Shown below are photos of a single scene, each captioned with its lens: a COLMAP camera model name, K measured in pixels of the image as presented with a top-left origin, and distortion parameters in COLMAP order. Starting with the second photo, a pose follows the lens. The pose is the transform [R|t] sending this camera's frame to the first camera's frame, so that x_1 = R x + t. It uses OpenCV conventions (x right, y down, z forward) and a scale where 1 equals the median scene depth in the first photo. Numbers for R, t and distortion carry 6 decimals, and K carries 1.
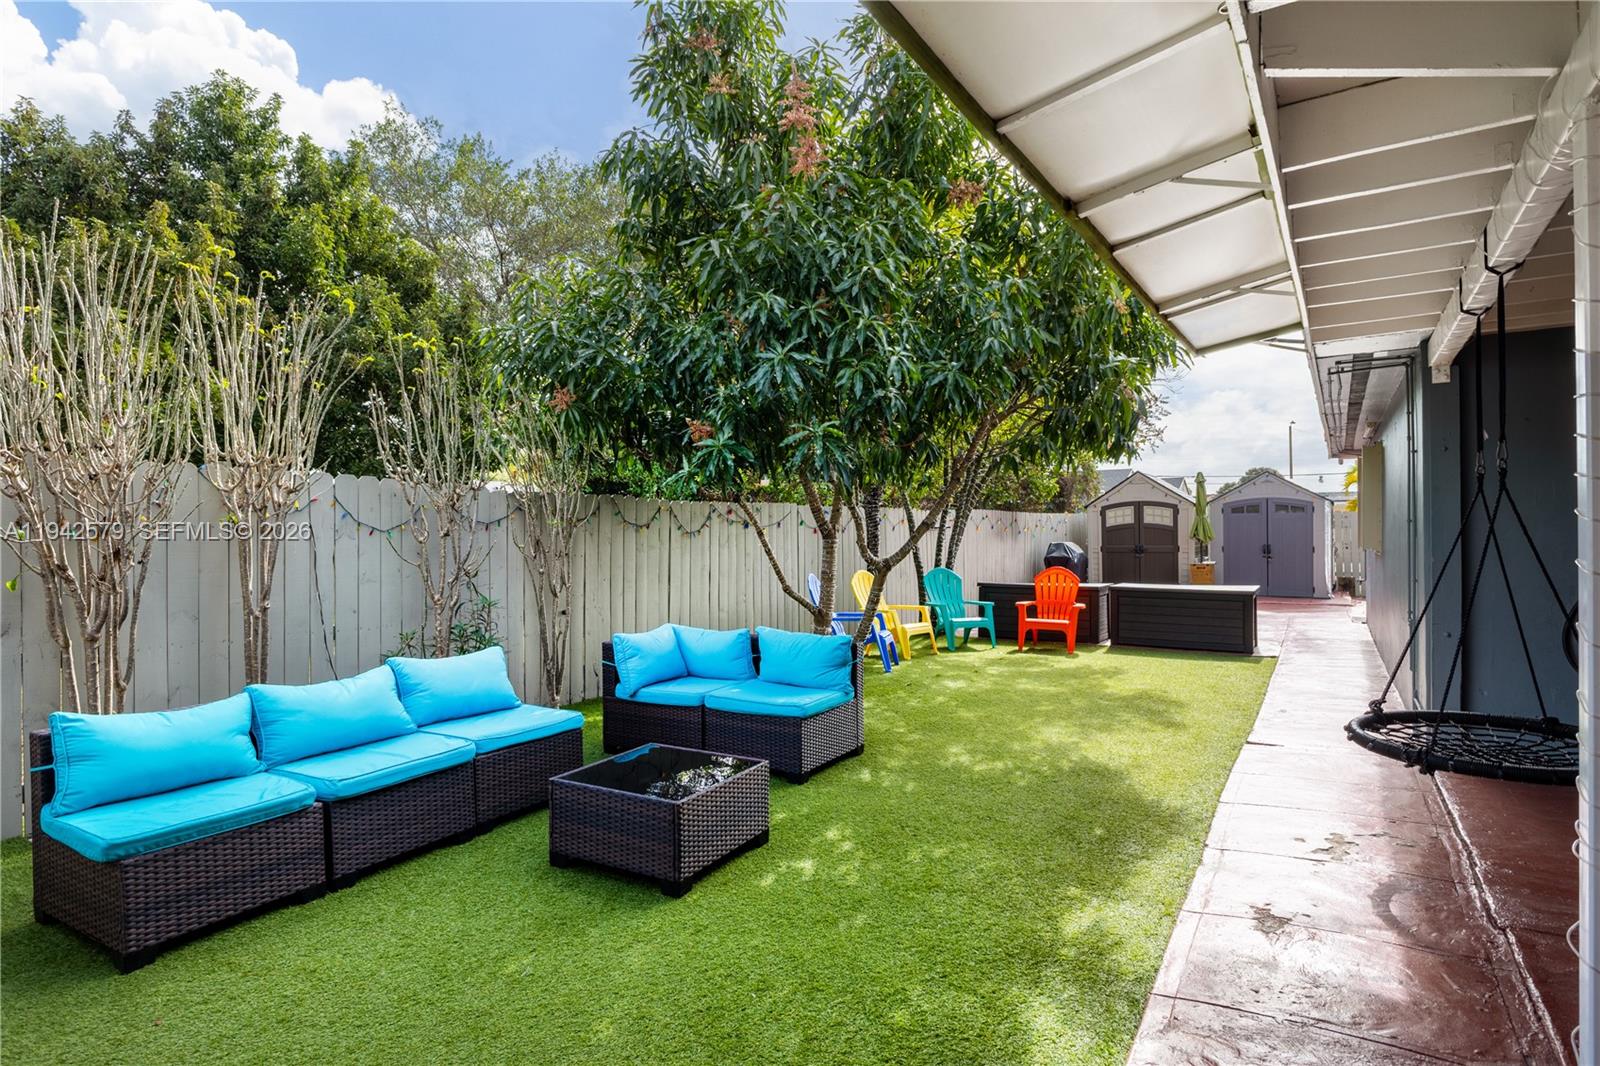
lens RADIAL K [[891.9, 0, 800.0], [0, 891.9, 533.0], [0, 0, 1]] dist [-0.003915, 0.001773]
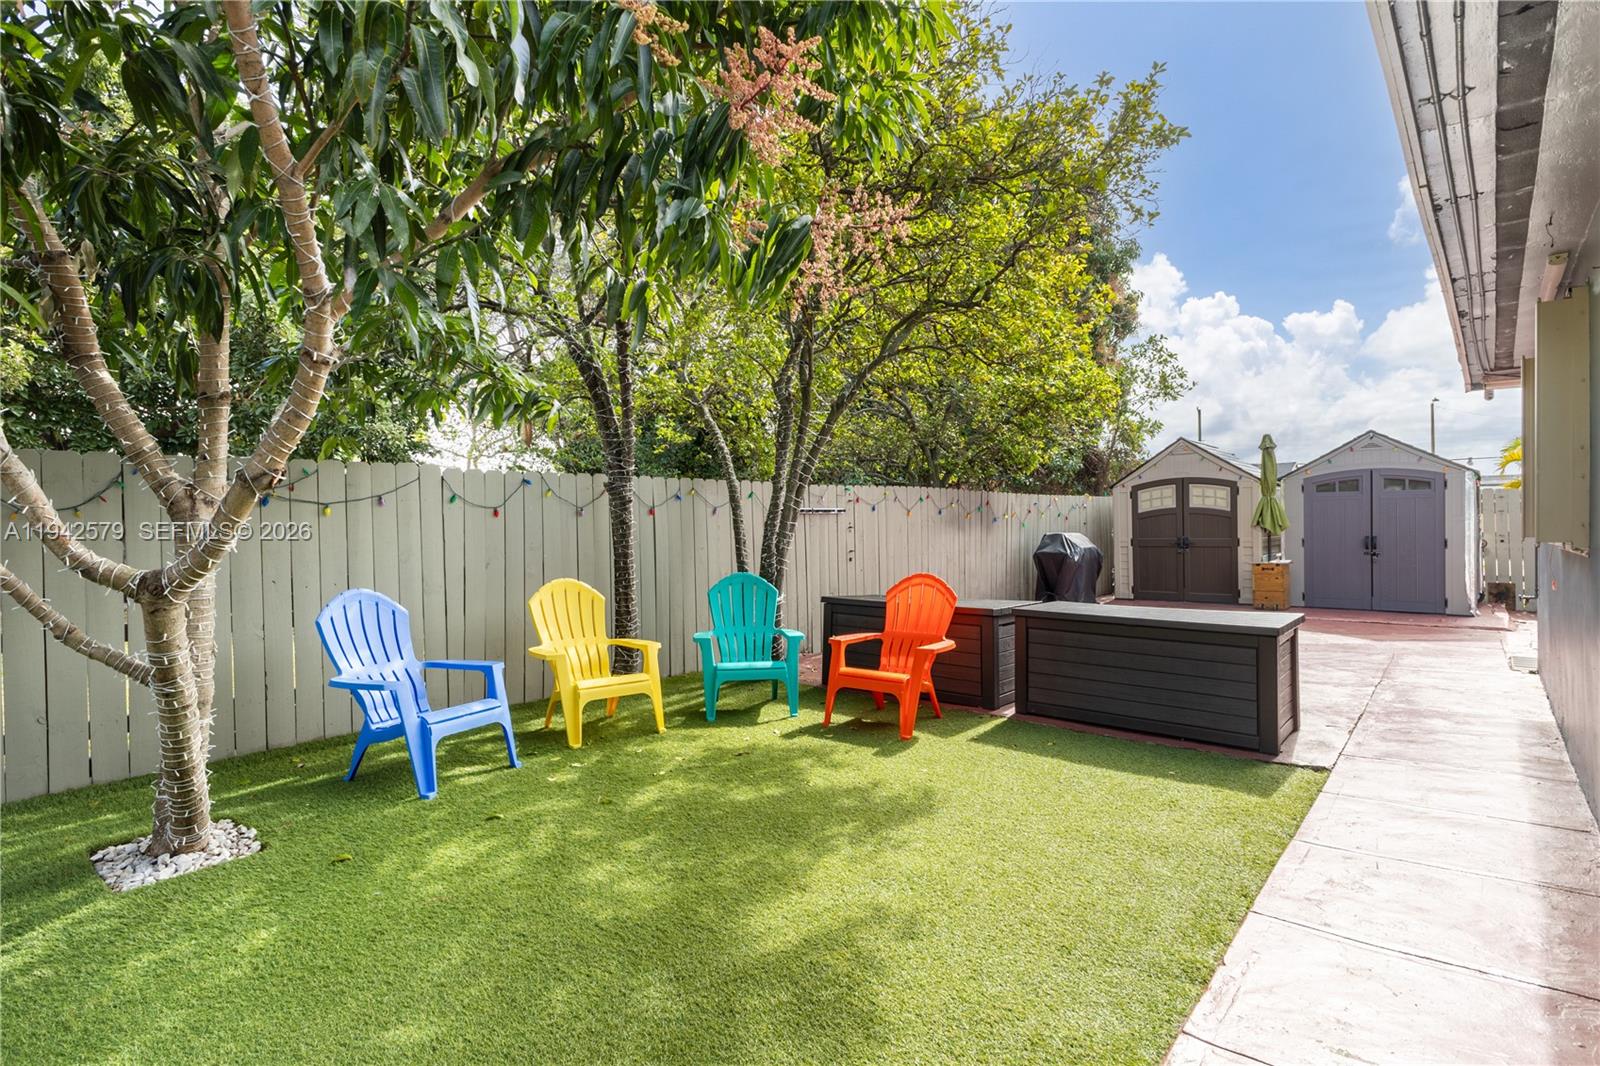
lens RADIAL K [[835.6, 0, 800.0], [0, 835.6, 533.0], [0, 0, 1]] dist [0.028259, -0.001010]
pose [[0.989959, -0.002419, -0.141336, 0.254216], [0.003368, 0.999973, 0.006478, 0.007110], [0.141317, -0.006889, 0.989940, 0.407425]]
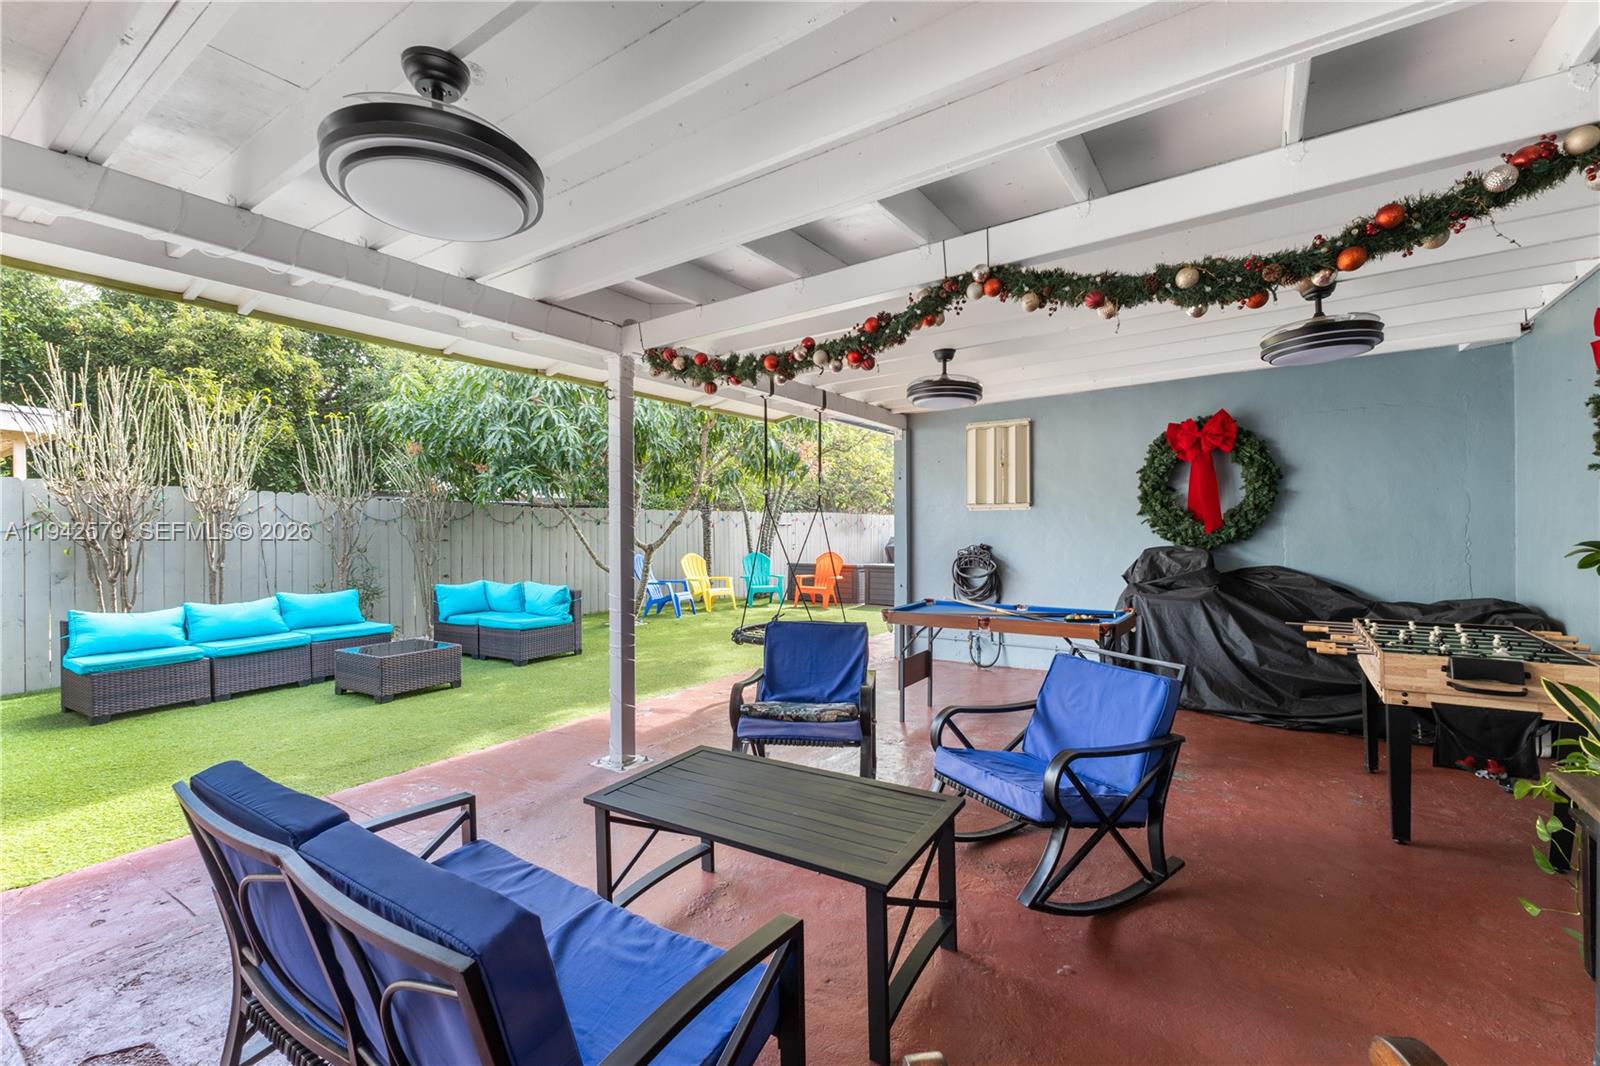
lens RADIAL K [[728.4, 0, 800.0], [0, 728.4, 533.0], [0, 0, 1]] dist [0.011658, -0.000555]
pose [[0.999779, 0.004245, -0.020594, 0.233356], [-0.004174, 0.999985, 0.003451, 0.002627], [0.020609, -0.003364, 0.999782, -0.176556]]
